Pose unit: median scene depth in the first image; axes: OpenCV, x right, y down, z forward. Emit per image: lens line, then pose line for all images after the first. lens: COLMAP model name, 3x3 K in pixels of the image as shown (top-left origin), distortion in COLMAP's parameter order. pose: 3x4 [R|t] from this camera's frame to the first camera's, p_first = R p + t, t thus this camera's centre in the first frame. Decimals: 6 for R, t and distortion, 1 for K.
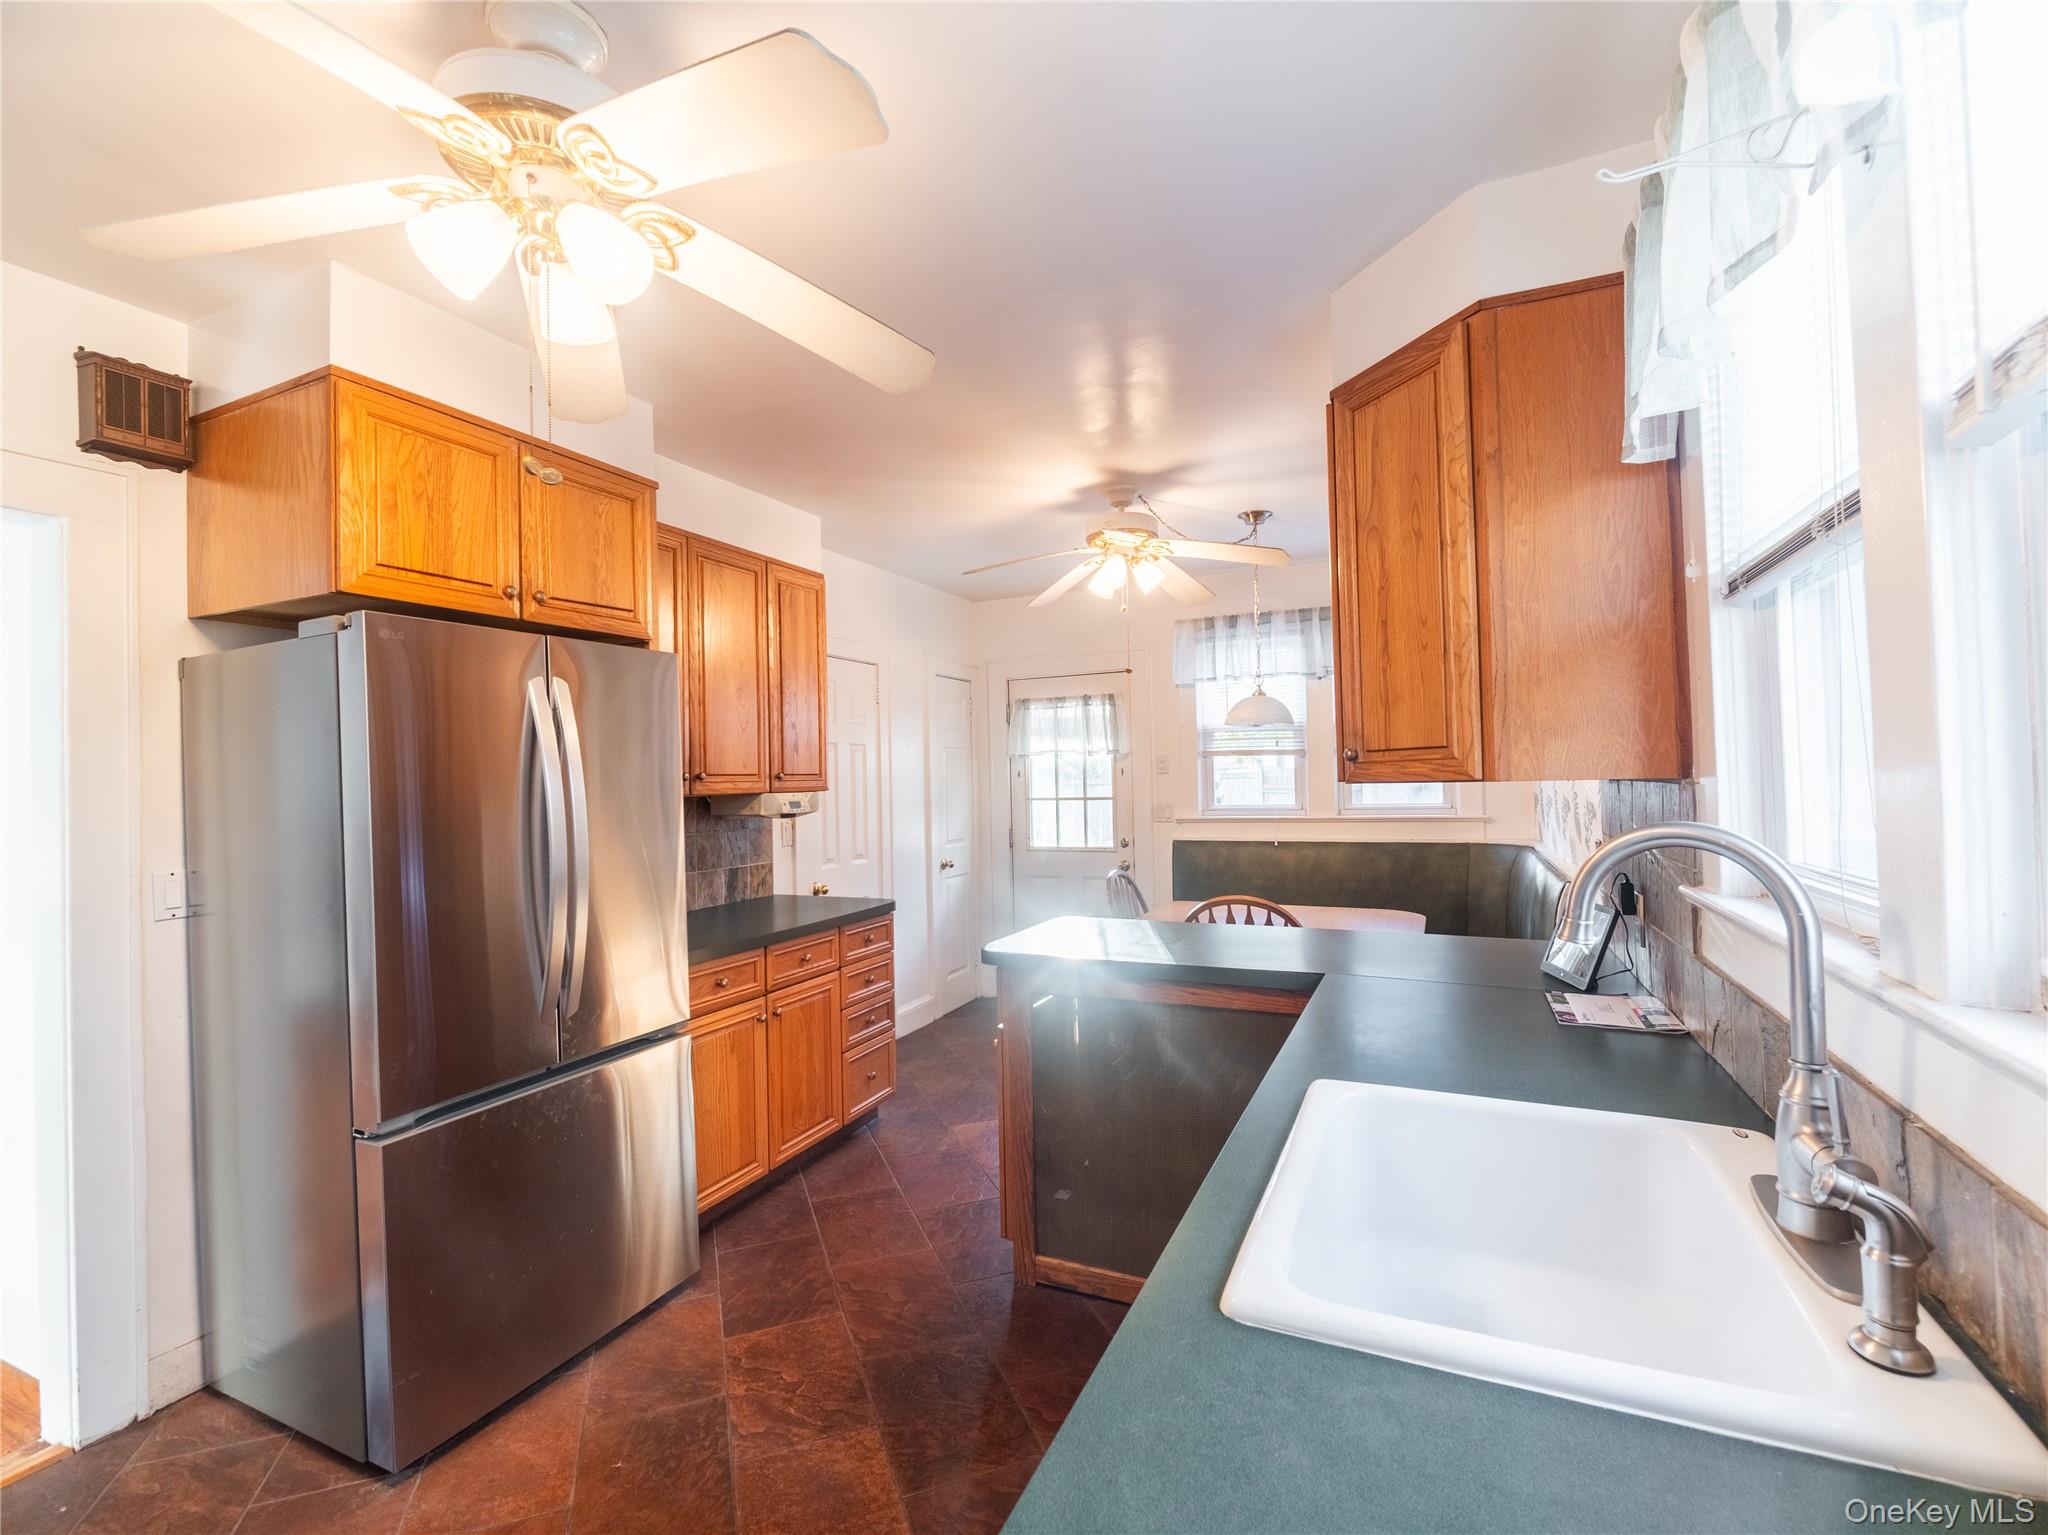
lens RADIAL K [[925.2, 0, 1024.0], [0, 925.2, 767.5], [0, 0, 1]] dist [-0.003644, 0.000023]
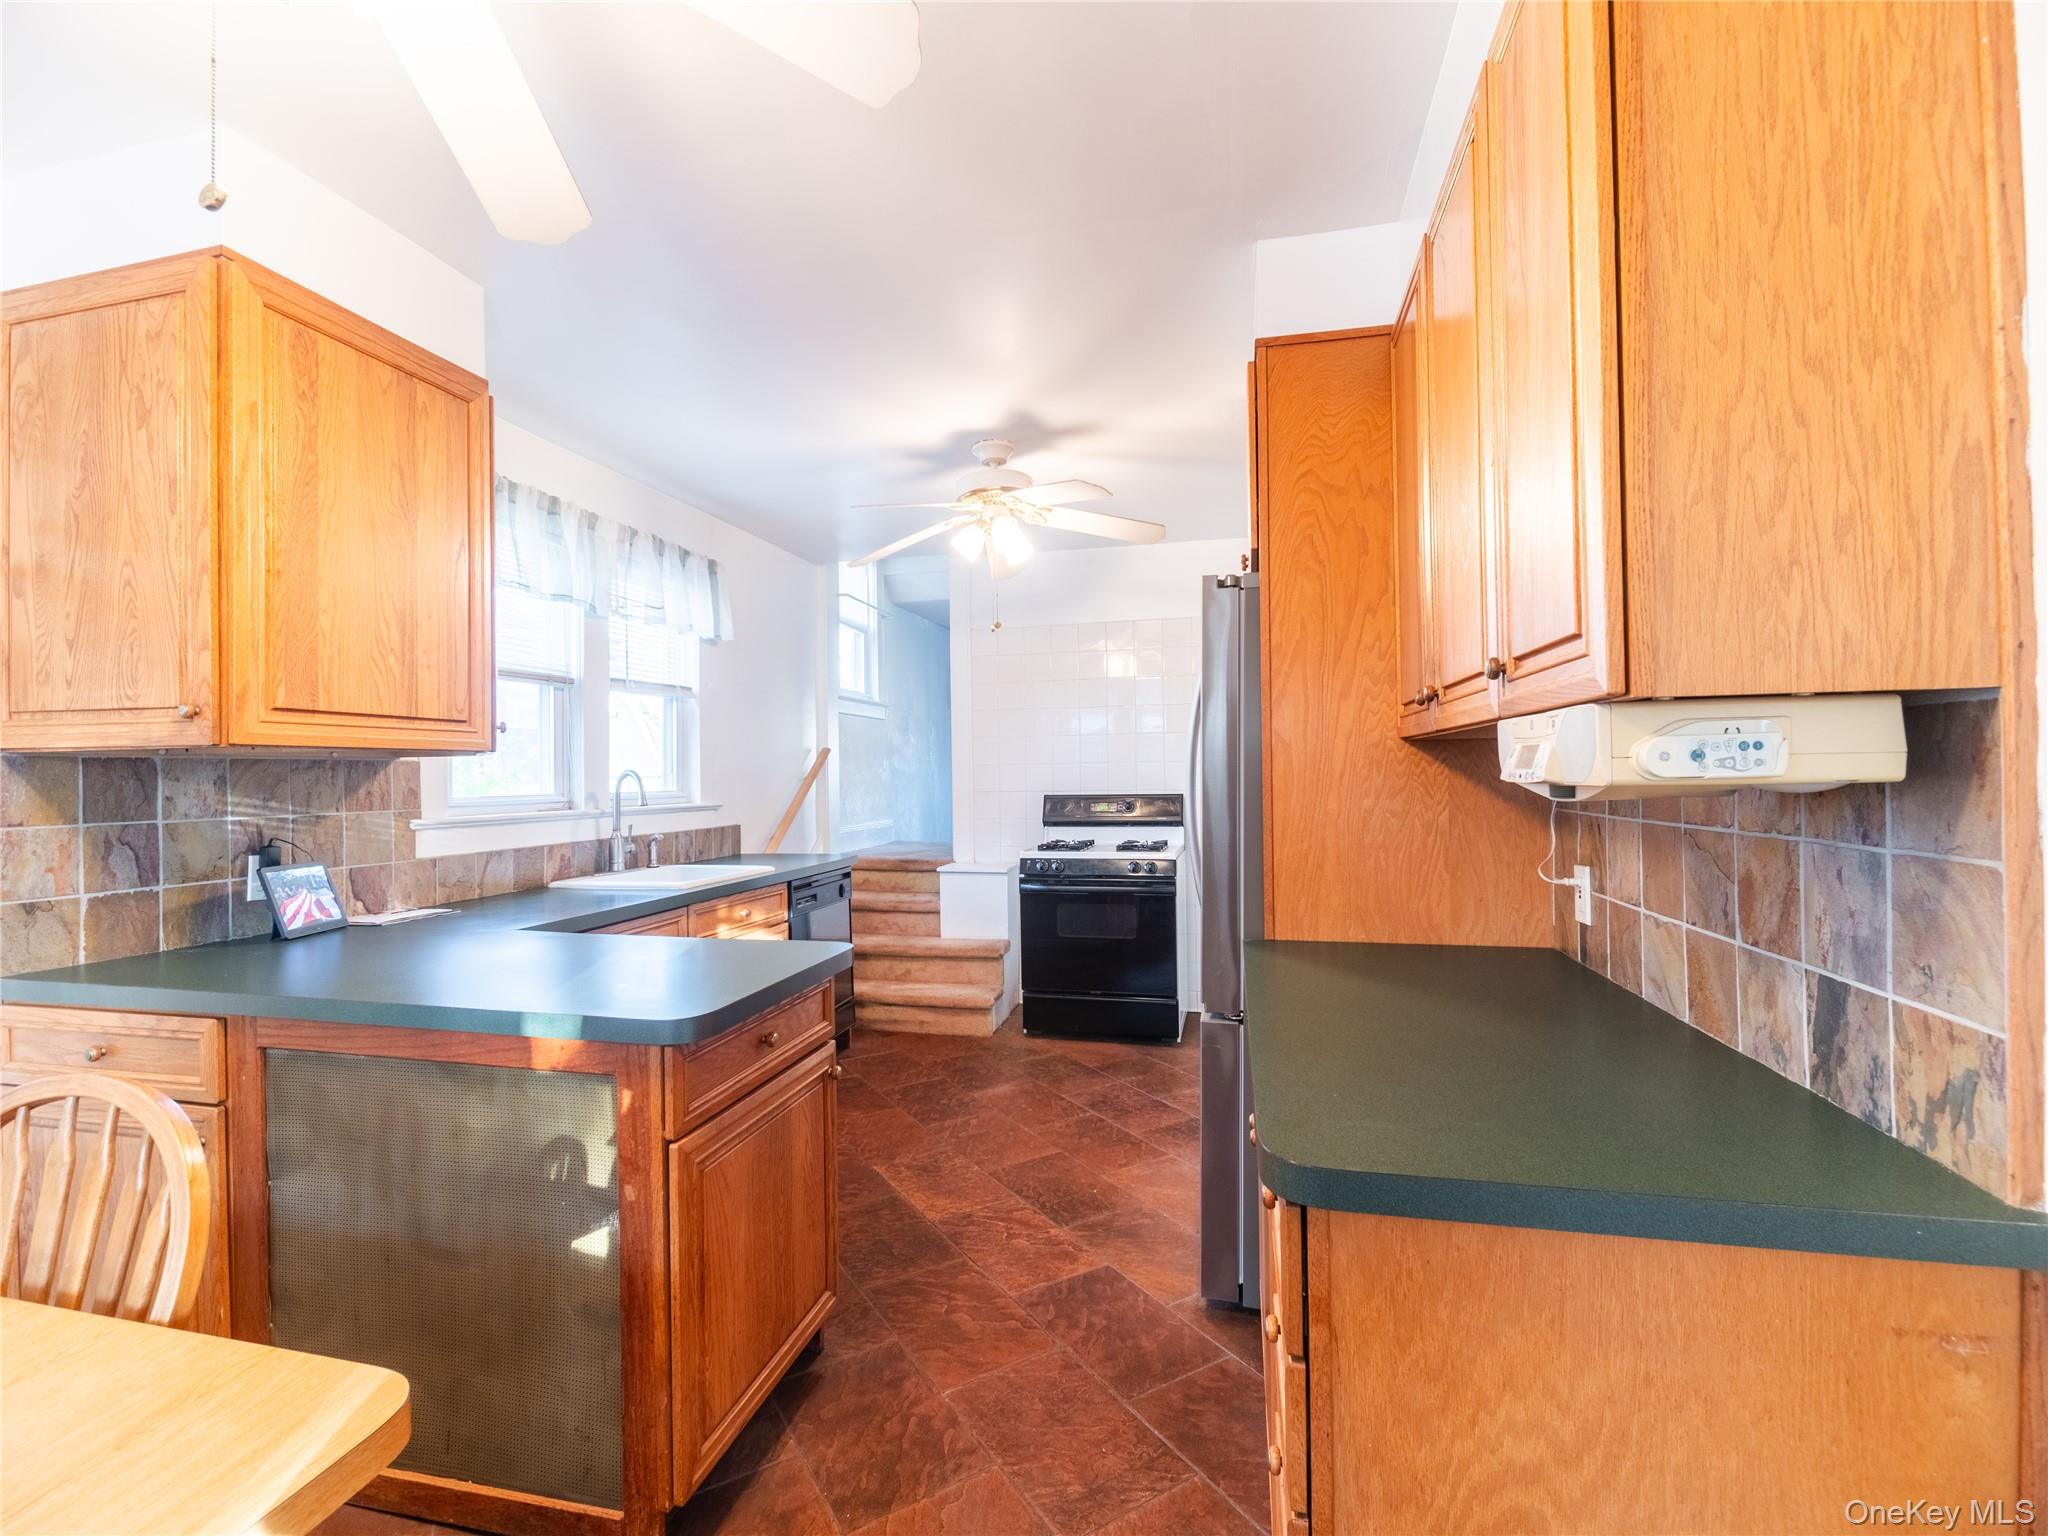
lens RADIAL K [[925.2, 0, 1024.0], [0, 925.2, 768.0], [0, 0, 1]] dist [-0.003644, 0.000023]
pose [[-0.981172, 0.033213, -0.190257, -0.022821], [0.036826, 0.999202, -0.015484, 0.031509], [0.189591, -0.022198, -0.981612, 0.927488]]
